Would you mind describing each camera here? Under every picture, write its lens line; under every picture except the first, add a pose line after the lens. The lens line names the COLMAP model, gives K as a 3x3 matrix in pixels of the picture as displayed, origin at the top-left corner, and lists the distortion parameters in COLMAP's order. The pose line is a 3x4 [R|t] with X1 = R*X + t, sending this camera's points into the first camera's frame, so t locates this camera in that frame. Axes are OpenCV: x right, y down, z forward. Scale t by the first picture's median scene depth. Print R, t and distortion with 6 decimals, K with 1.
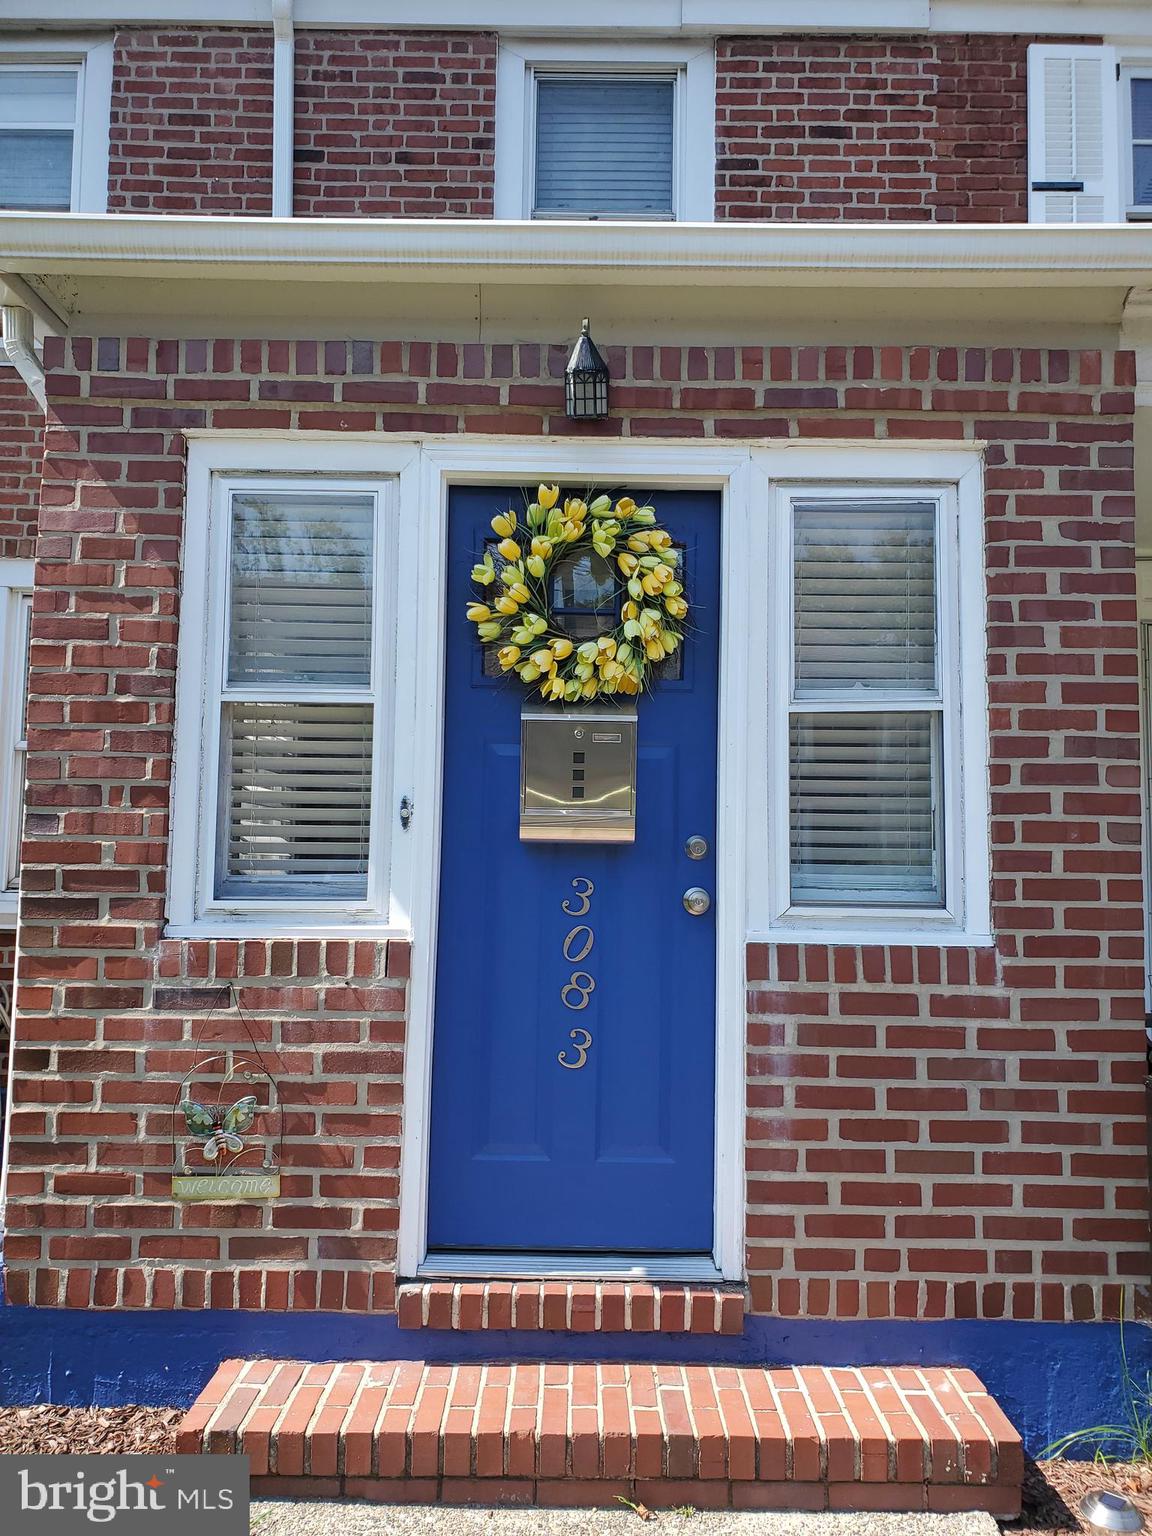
lens RADIAL K [[1184.6, 0, 573.7], [0, 1184.6, 762.5], [0, 0, 1]] dist [0.008313, 0.030274]
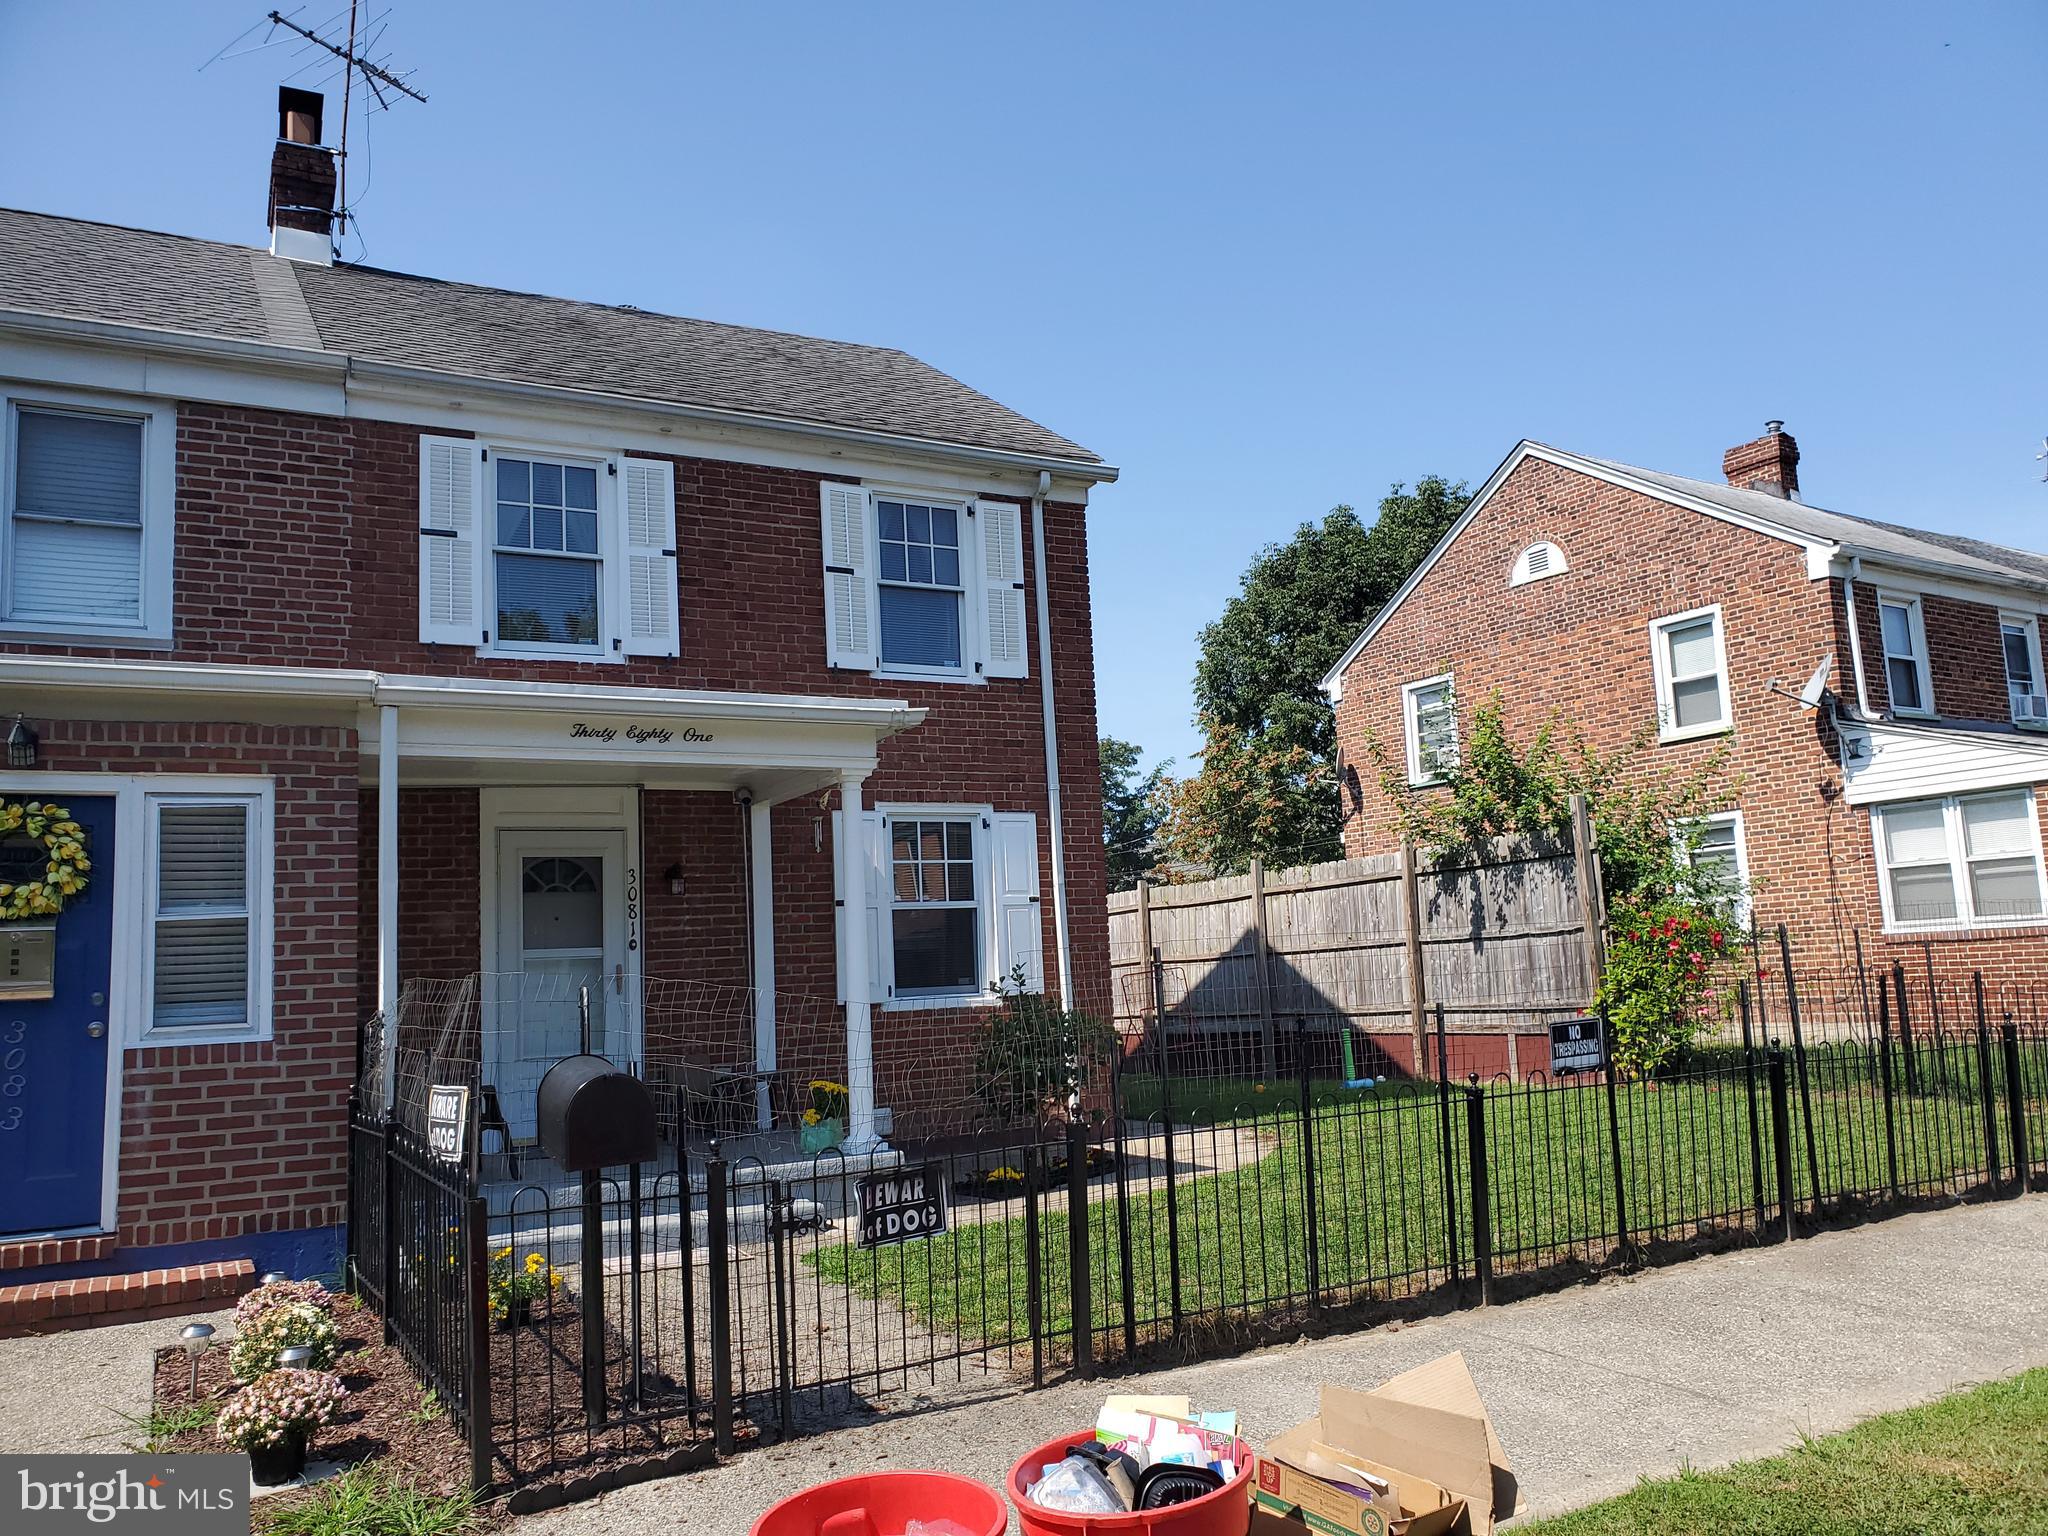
lens RADIAL K [[1579.5, 0, 1031.5], [0, 1579.5, 788.0], [0, 0, 1]] dist [0.008313, 0.030274]
pose [[0.882427, 0.003234, 0.470439, 0.224403], [0.017818, 0.999029, -0.040290, -0.126344], [-0.470113, 0.043935, 0.881512, -1.834680]]
